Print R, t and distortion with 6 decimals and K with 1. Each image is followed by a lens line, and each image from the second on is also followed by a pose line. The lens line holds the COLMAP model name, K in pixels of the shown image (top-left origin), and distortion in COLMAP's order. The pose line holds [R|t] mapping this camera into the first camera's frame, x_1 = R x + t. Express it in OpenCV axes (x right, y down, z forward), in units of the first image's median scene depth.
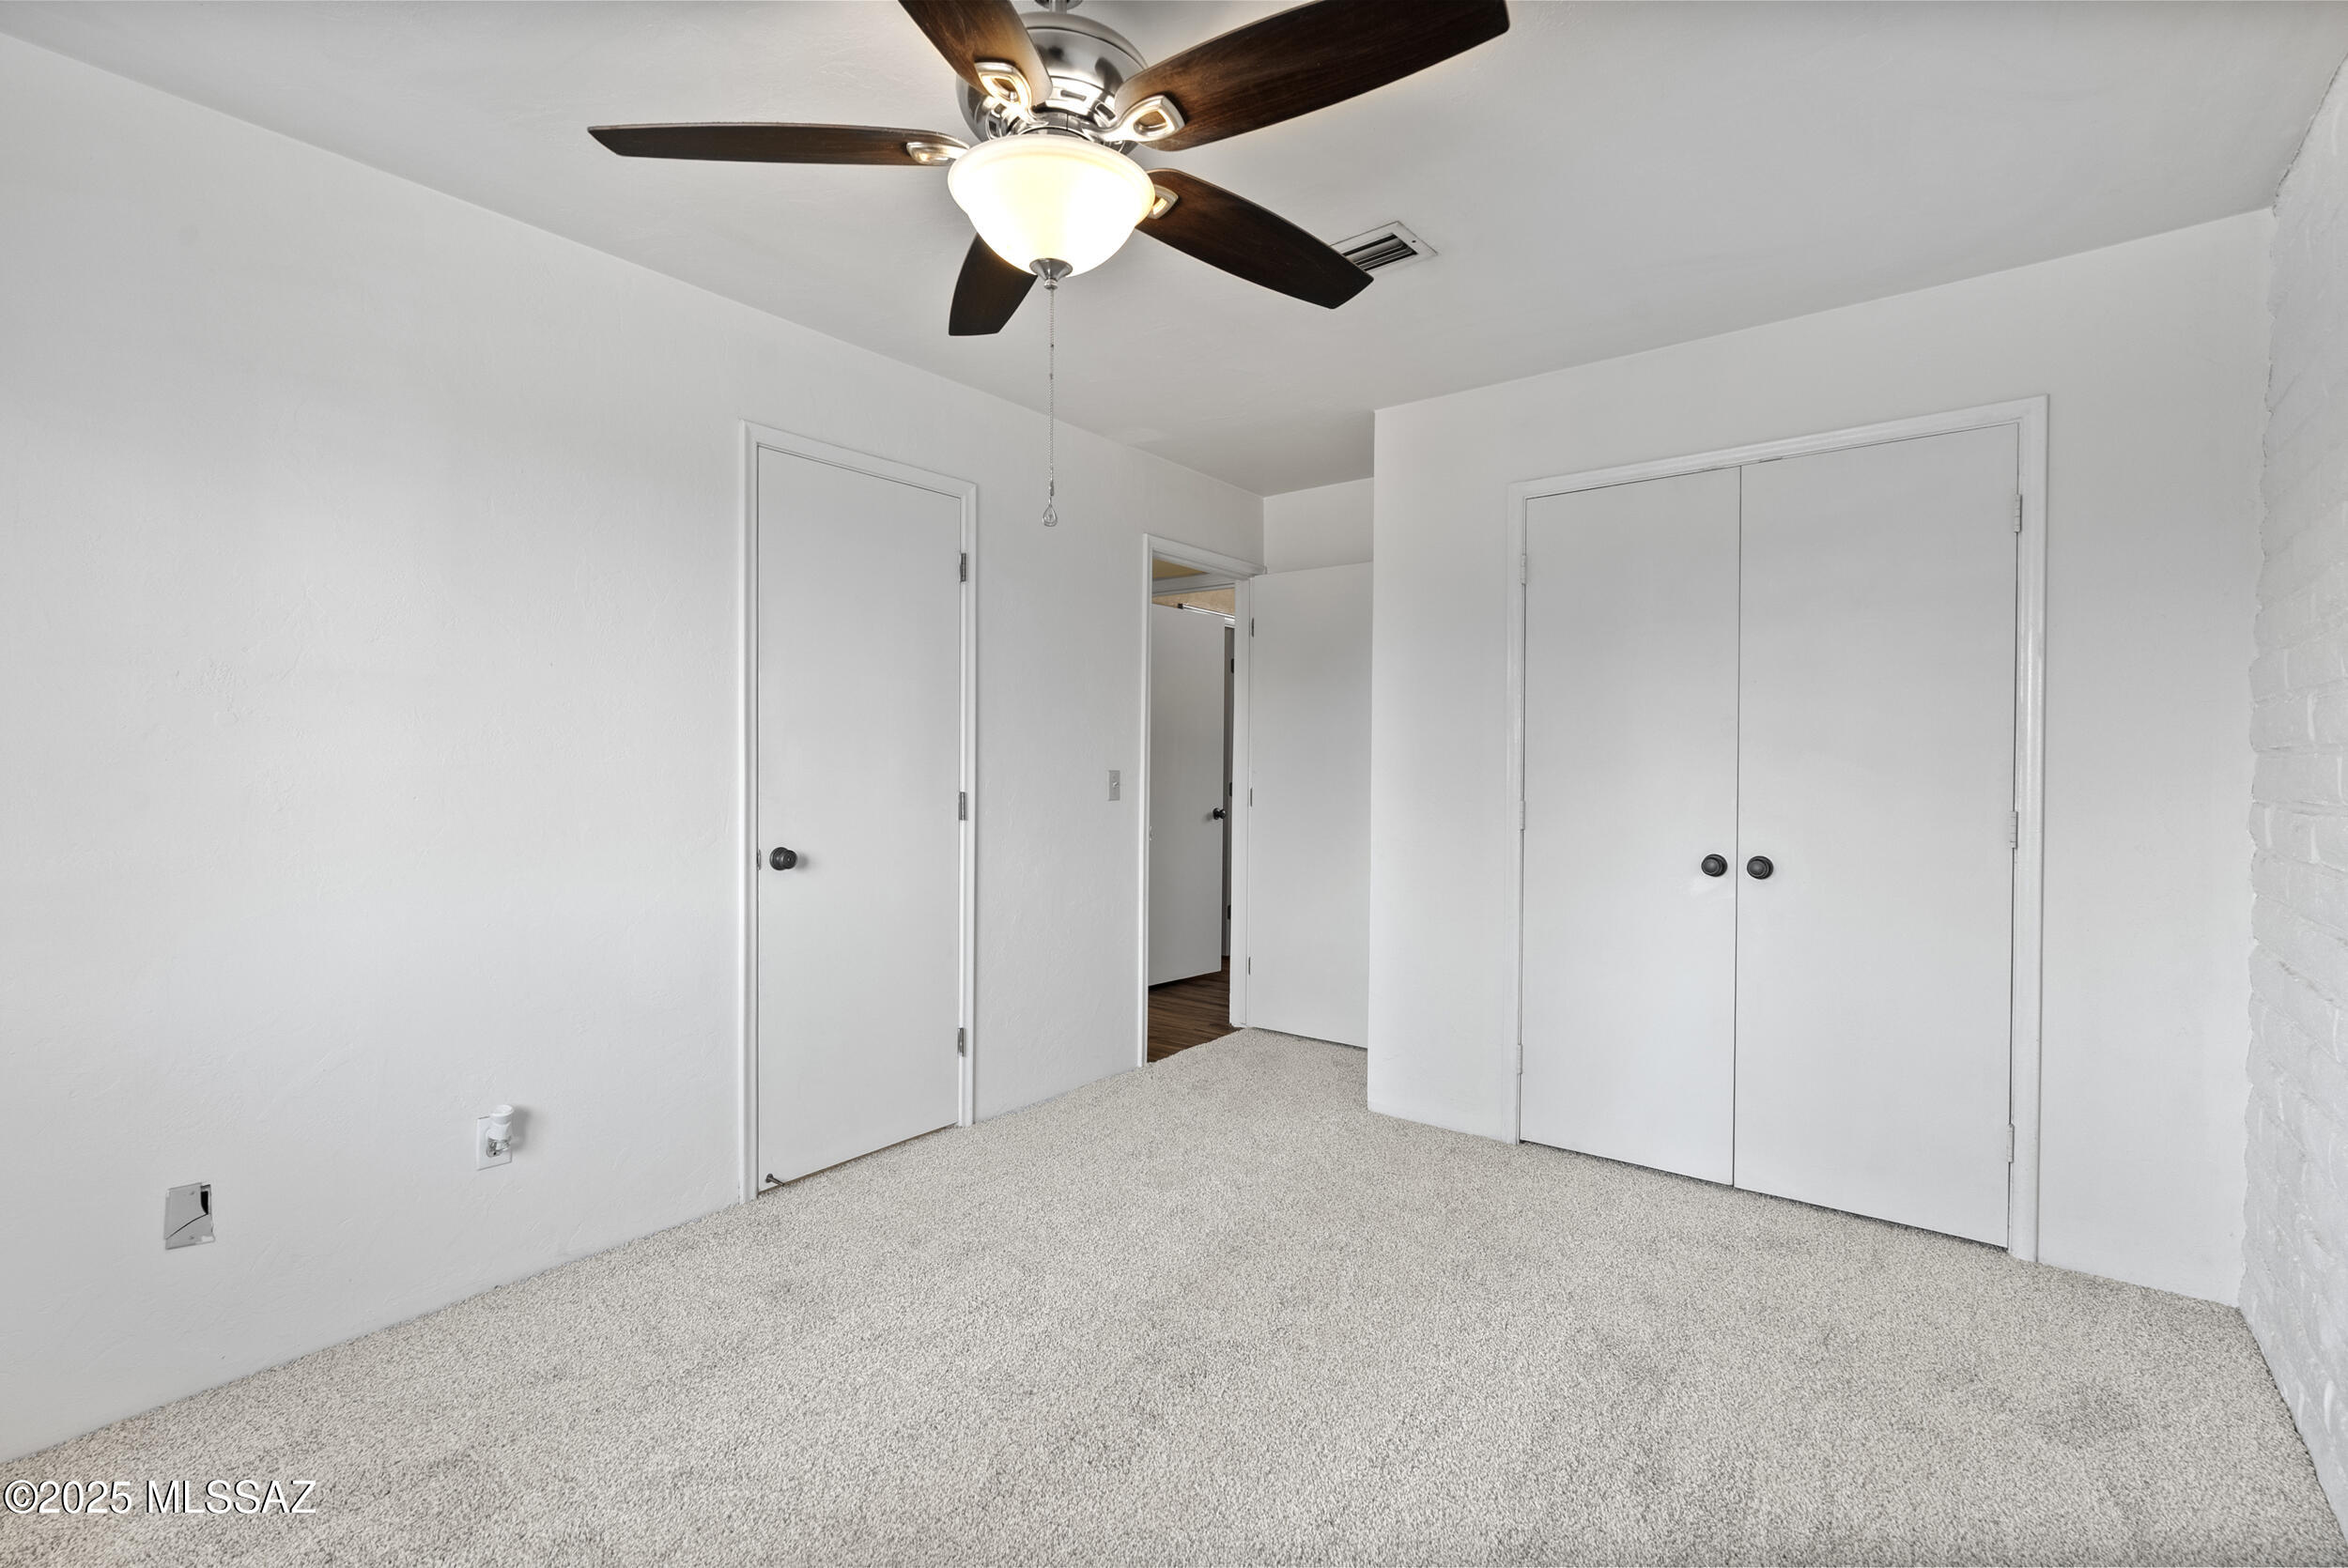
lens RADIAL K [[1064.6, 0, 1161.5], [0, 1064.6, 778.5], [0, 0, 1]] dist [-0.007946, 0.003874]
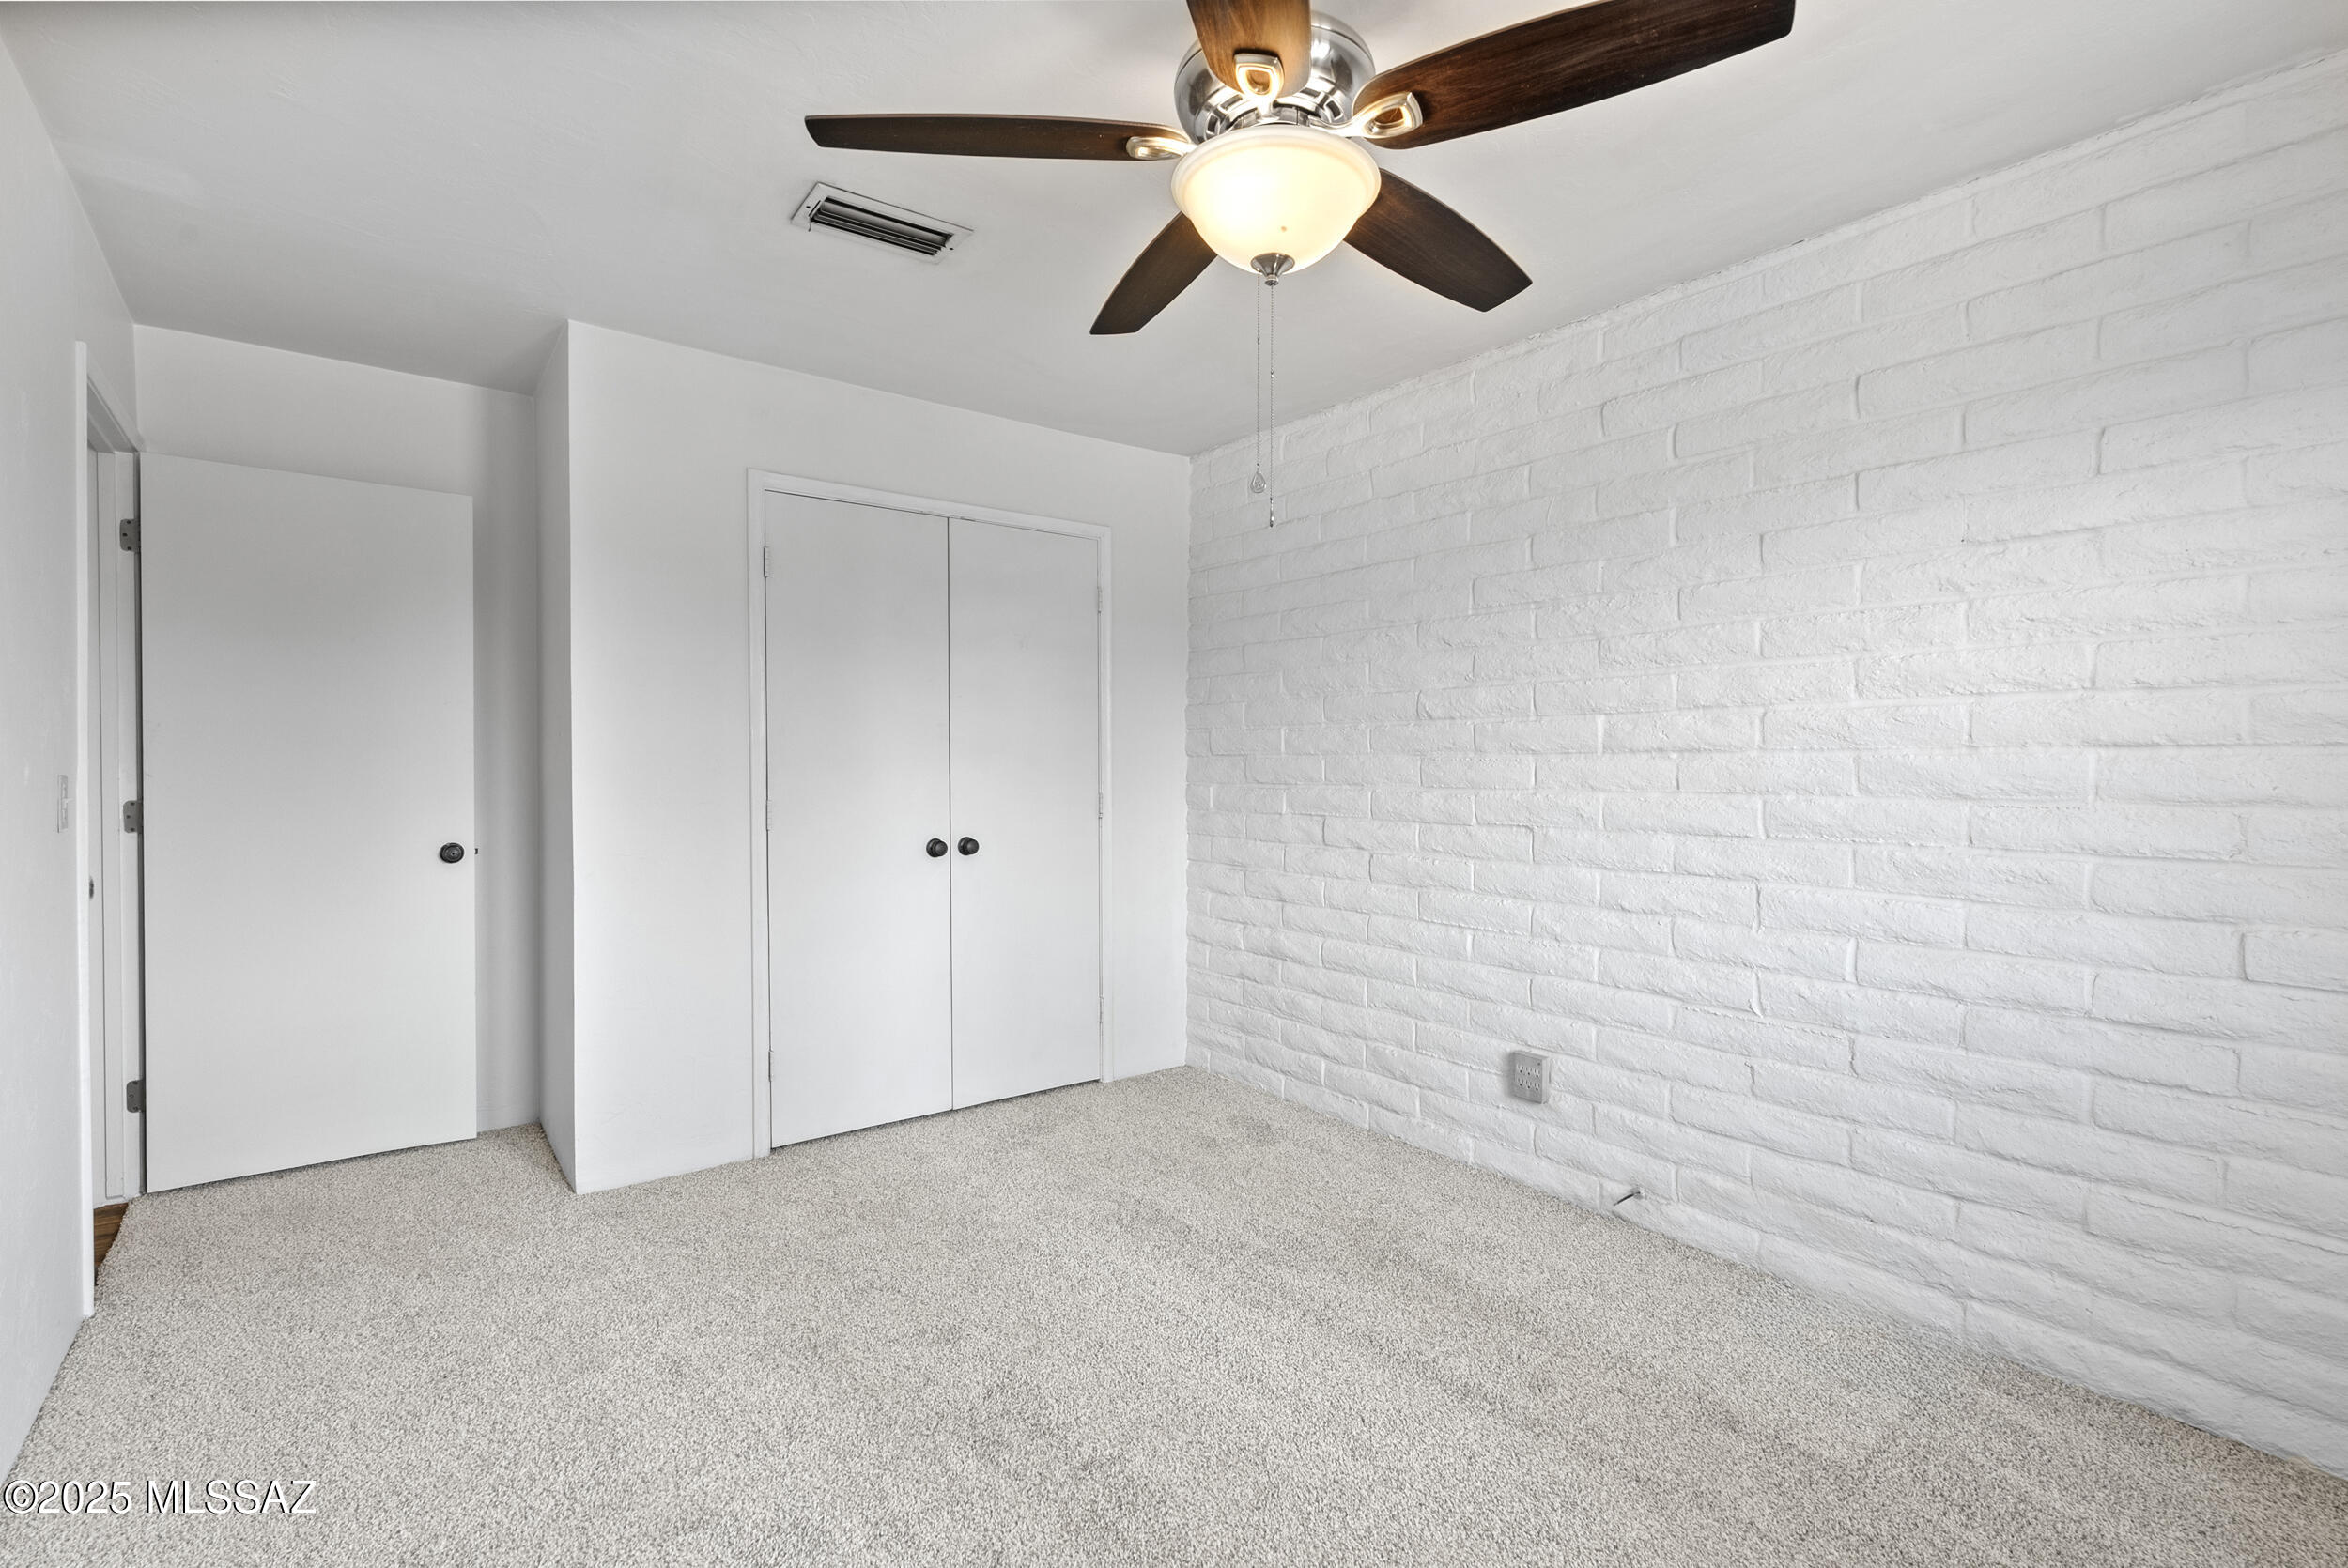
lens RADIAL K [[1064.6, 0, 1178.6], [0, 1064.6, 781.0], [0, 0, 1]] dist [-0.007946, 0.003874]
pose [[0.237417, -0.014970, 0.971292, -0.584825], [0.012759, 0.999843, 0.012292, -0.004668], [-0.971324, 0.009474, 0.237571, 0.460049]]
